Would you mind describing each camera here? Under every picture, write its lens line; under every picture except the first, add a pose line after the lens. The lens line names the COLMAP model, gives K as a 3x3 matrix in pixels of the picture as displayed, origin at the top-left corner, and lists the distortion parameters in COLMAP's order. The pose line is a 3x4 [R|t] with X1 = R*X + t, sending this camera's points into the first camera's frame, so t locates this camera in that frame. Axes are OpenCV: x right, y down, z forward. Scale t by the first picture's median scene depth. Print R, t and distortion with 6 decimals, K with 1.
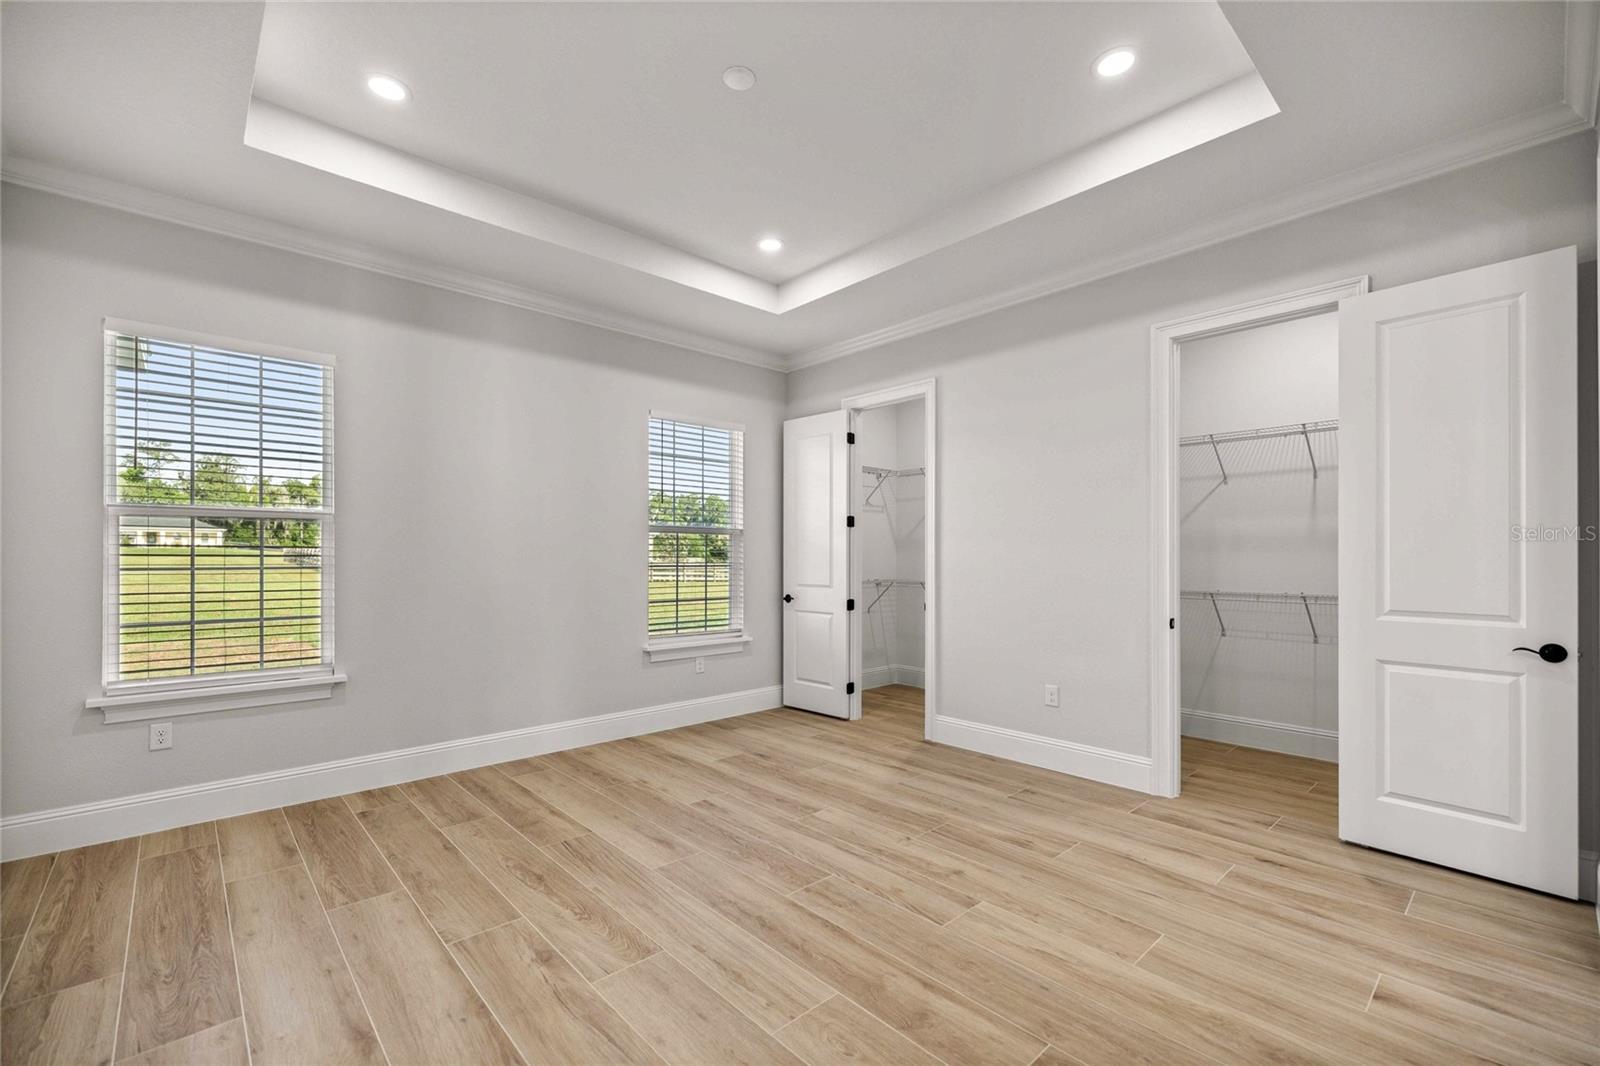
lens RADIAL K [[677.0, 0, 799.8], [0, 677.0, 556.0], [0, 0, 1]] dist [0.002030, -0.000152]
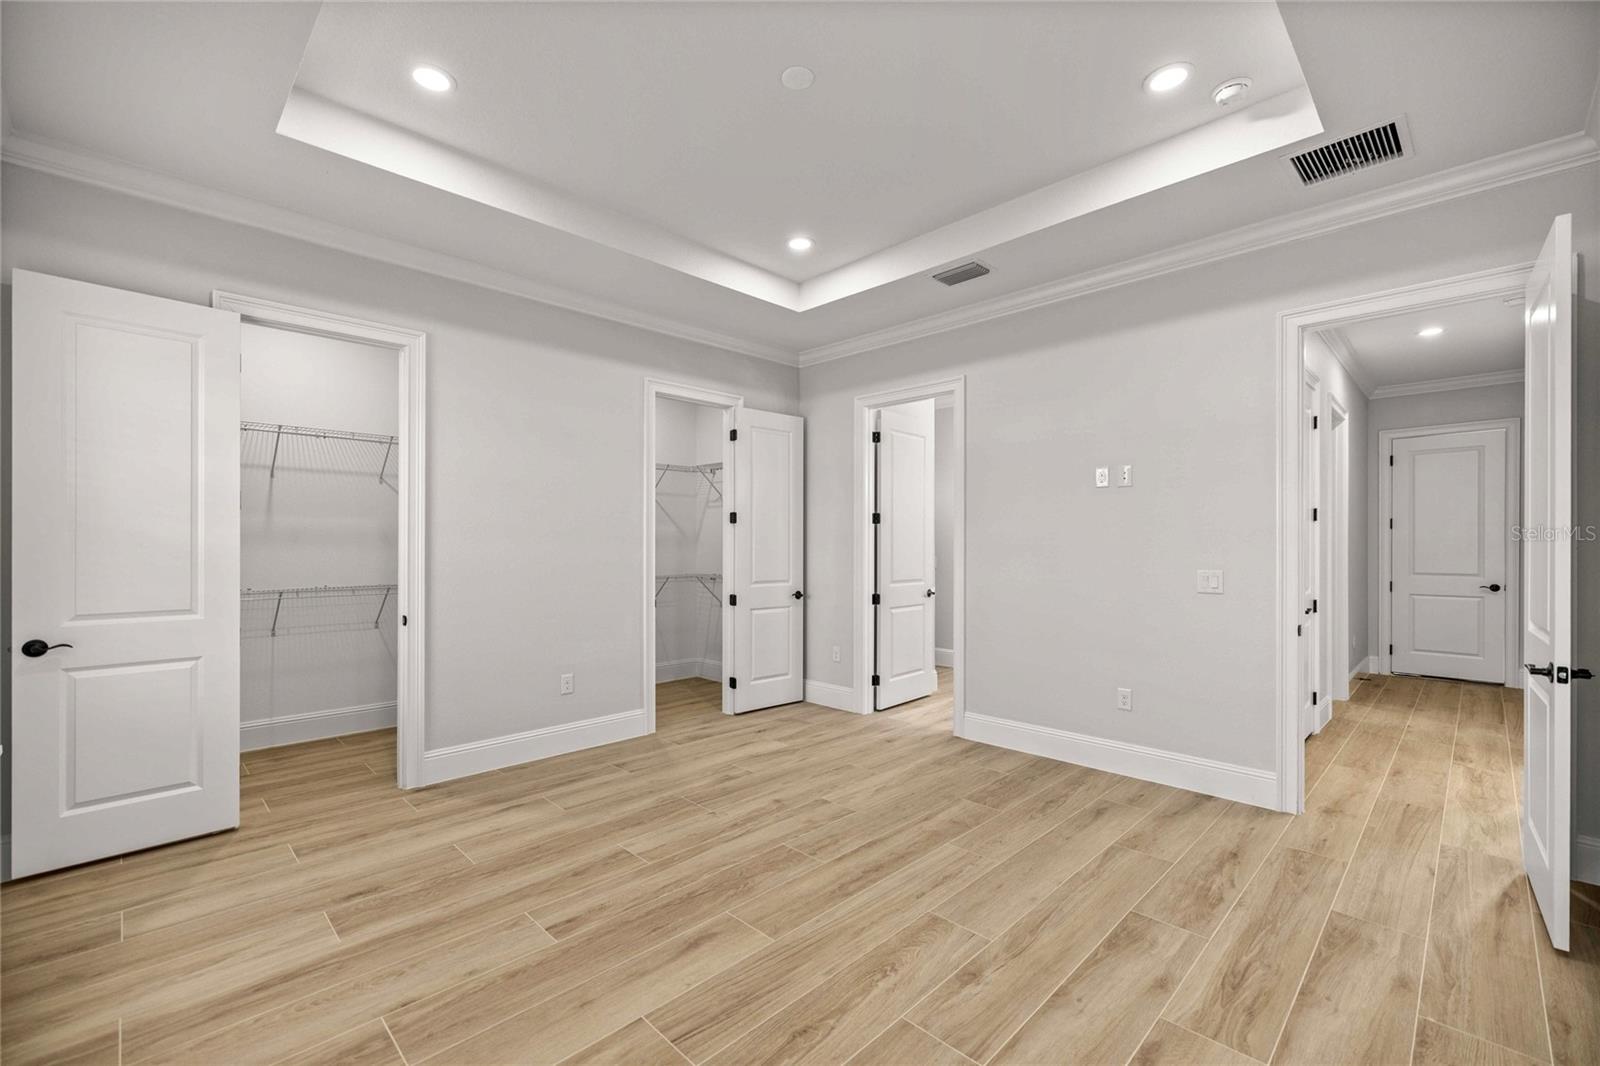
lens RADIAL K [[670.6, 0, 793.7], [0, 670.6, 533.4], [0, 0, 1]] dist [0.002948, 0.000101]
pose [[-0.033379, 0.016271, 0.999310, -0.800274], [-0.003740, 0.999858, -0.016405, -0.017868], [-0.999436, -0.004285, -0.033313, 0.766439]]
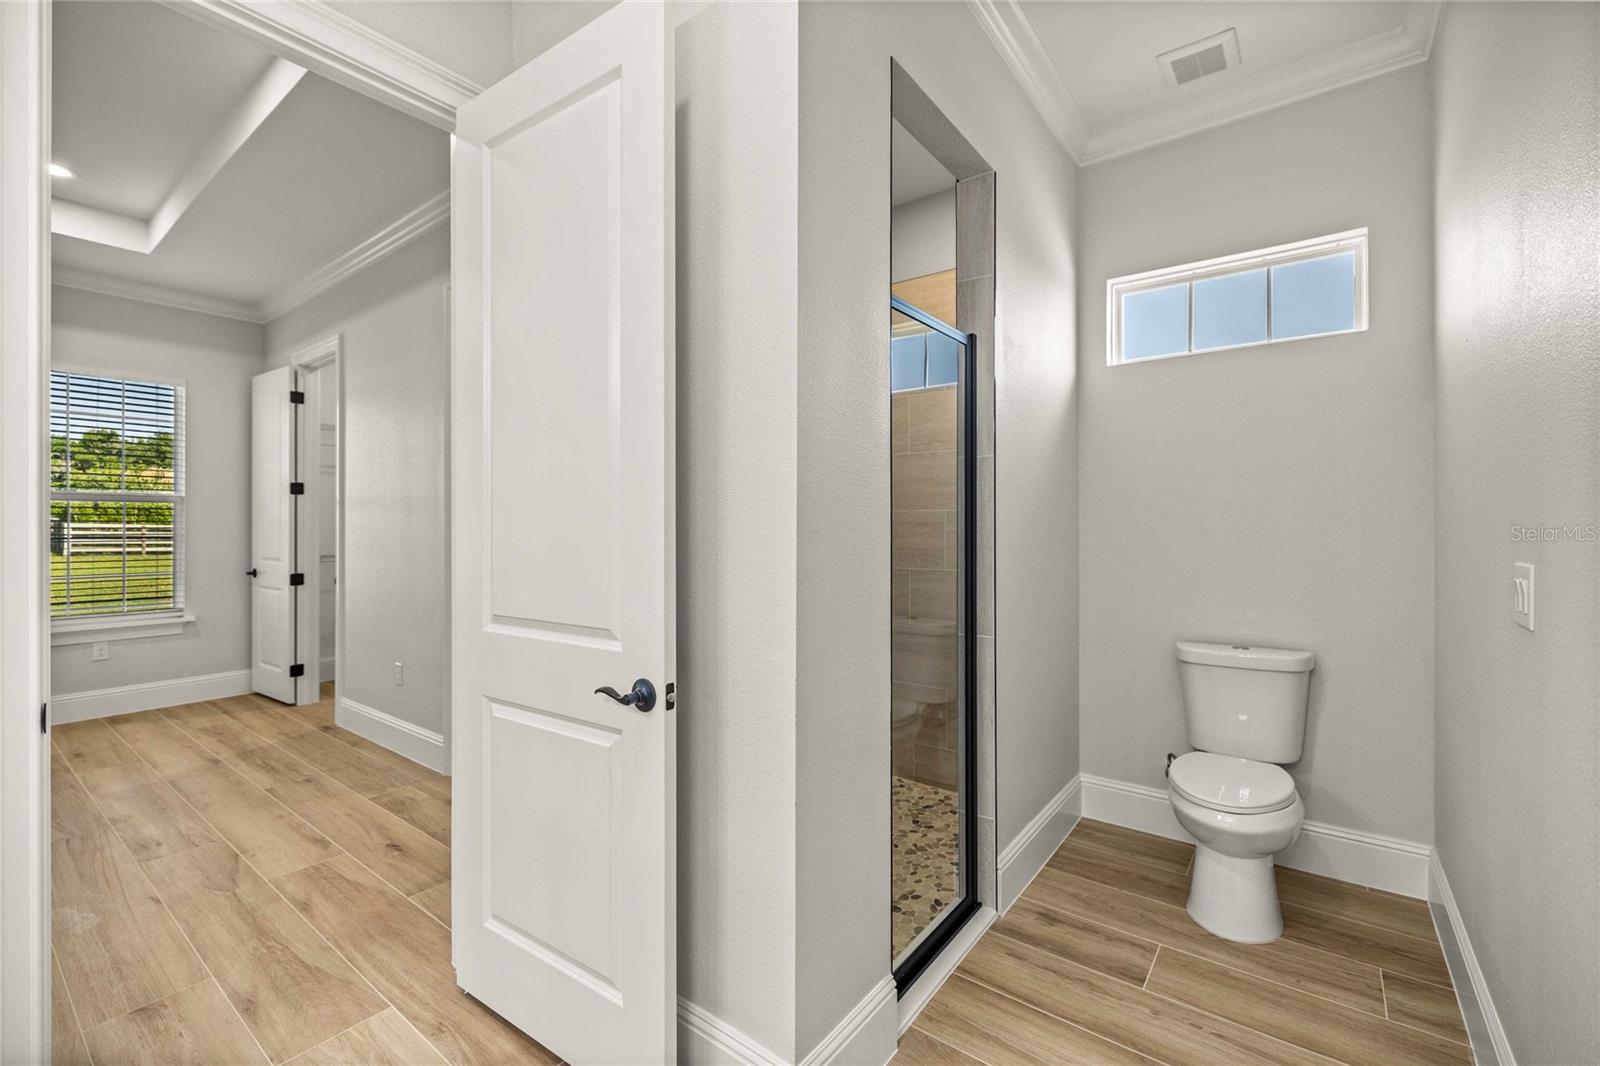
lens RADIAL K [[670.6, 0, 793.7], [0, 670.6, 533.4], [0, 0, 1]] dist [0.002948, 0.000101]
pose [[0.984187, 0.000120, 0.177135, 0.844046], [-0.001375, 0.999975, 0.006965, 0.003325], [-0.177130, -0.007099, 0.984162, -0.017527]]
